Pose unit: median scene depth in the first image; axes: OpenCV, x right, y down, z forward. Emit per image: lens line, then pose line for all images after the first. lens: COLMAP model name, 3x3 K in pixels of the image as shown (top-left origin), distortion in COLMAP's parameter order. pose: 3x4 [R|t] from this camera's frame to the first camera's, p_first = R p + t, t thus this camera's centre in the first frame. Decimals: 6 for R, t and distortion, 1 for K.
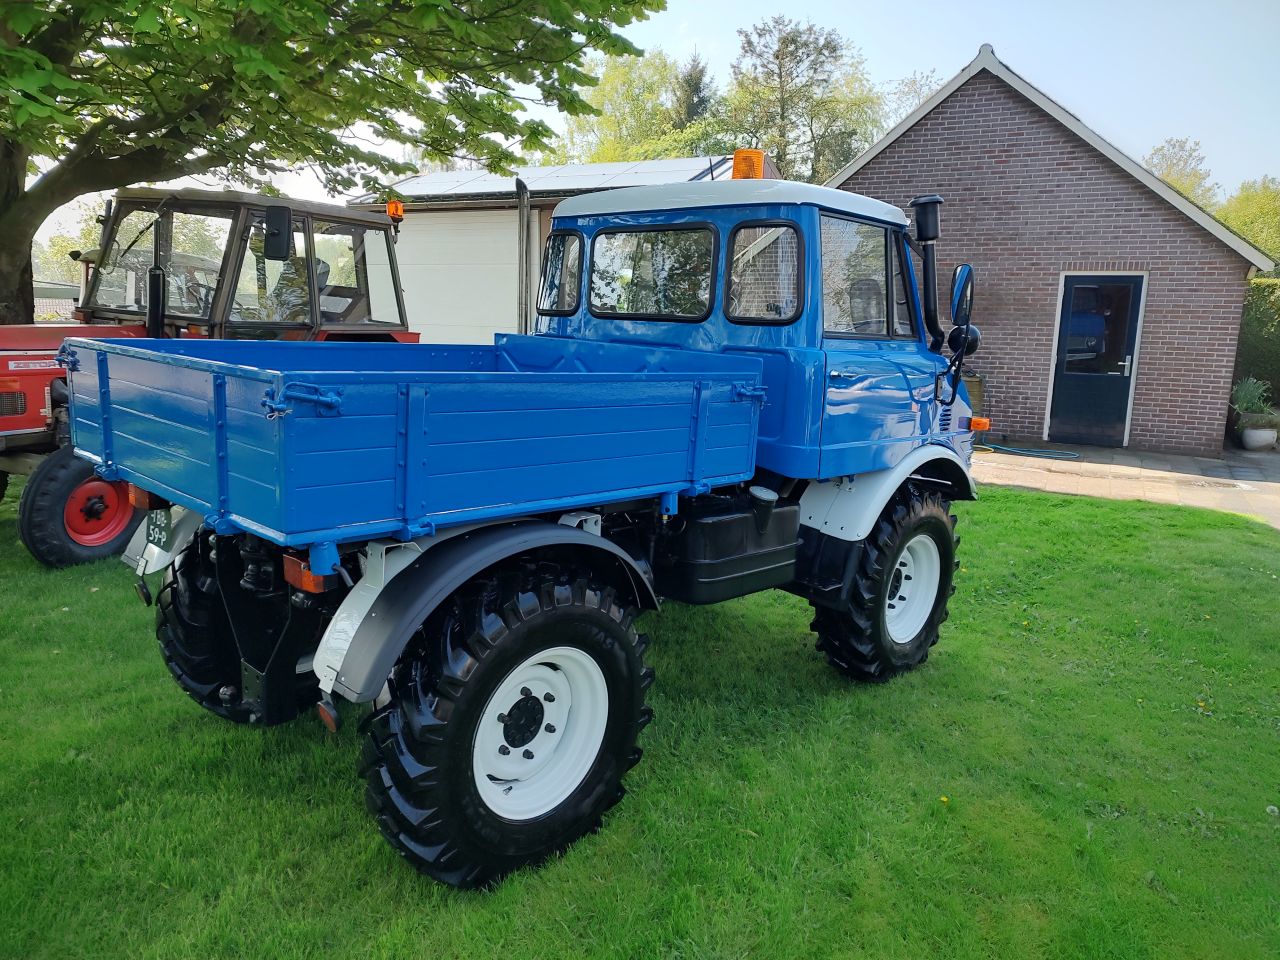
lens RADIAL K [[917.8, 0, 649.5], [0, 917.8, 485.2], [0, 0, 1]] dist [0.015936, -0.015554]
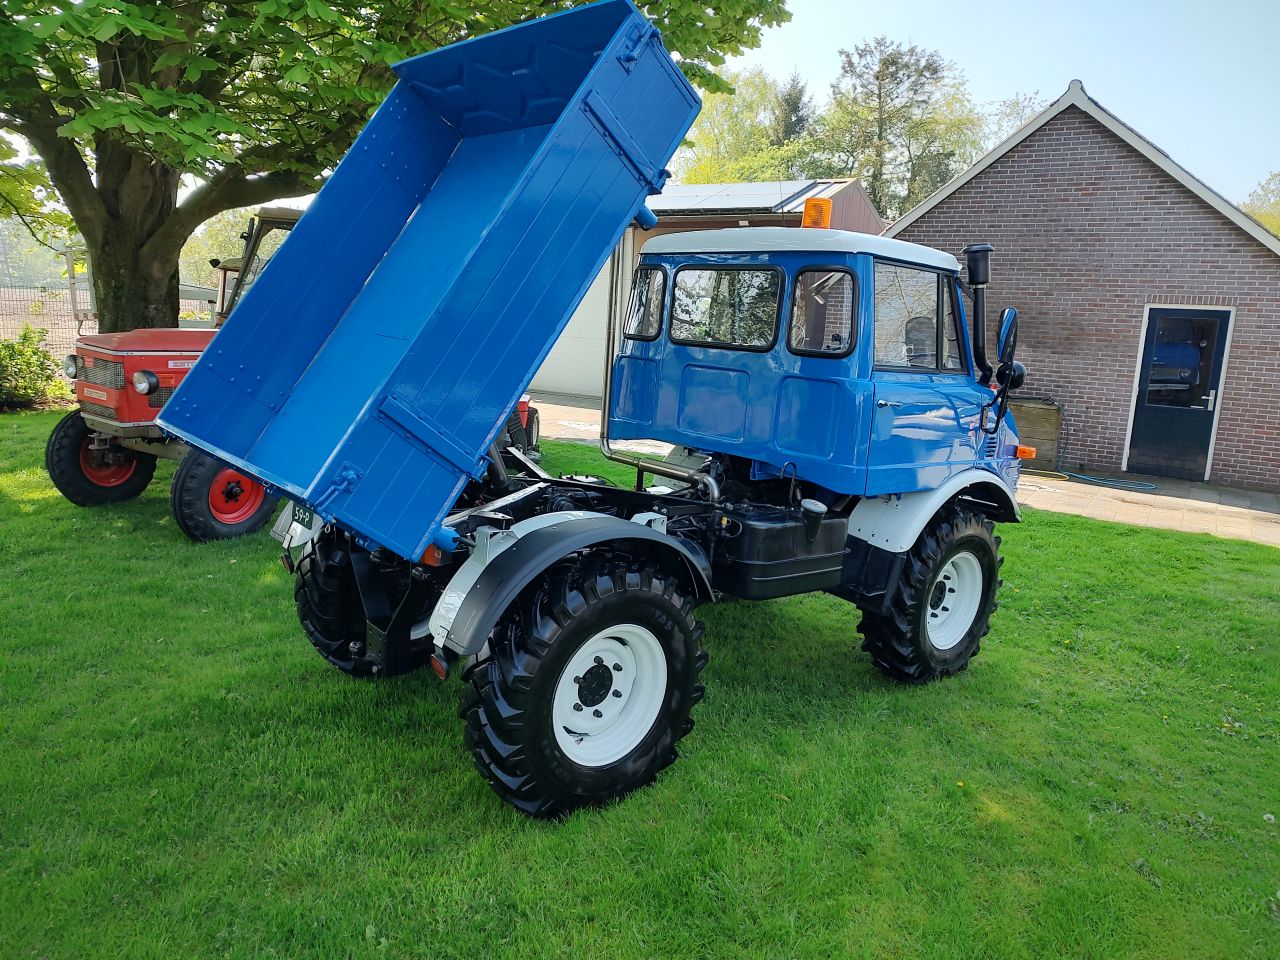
lens RADIAL K [[917.8, 0, 641.2], [0, 917.8, 474.2], [0, 0, 1]] dist [0.015936, -0.015554]
pose [[0.994017, 0.046734, -0.098726, 0.020243], [-0.049007, 0.998583, -0.020725, 0.003921], [0.097617, 0.025440, 0.994899, -0.133954]]
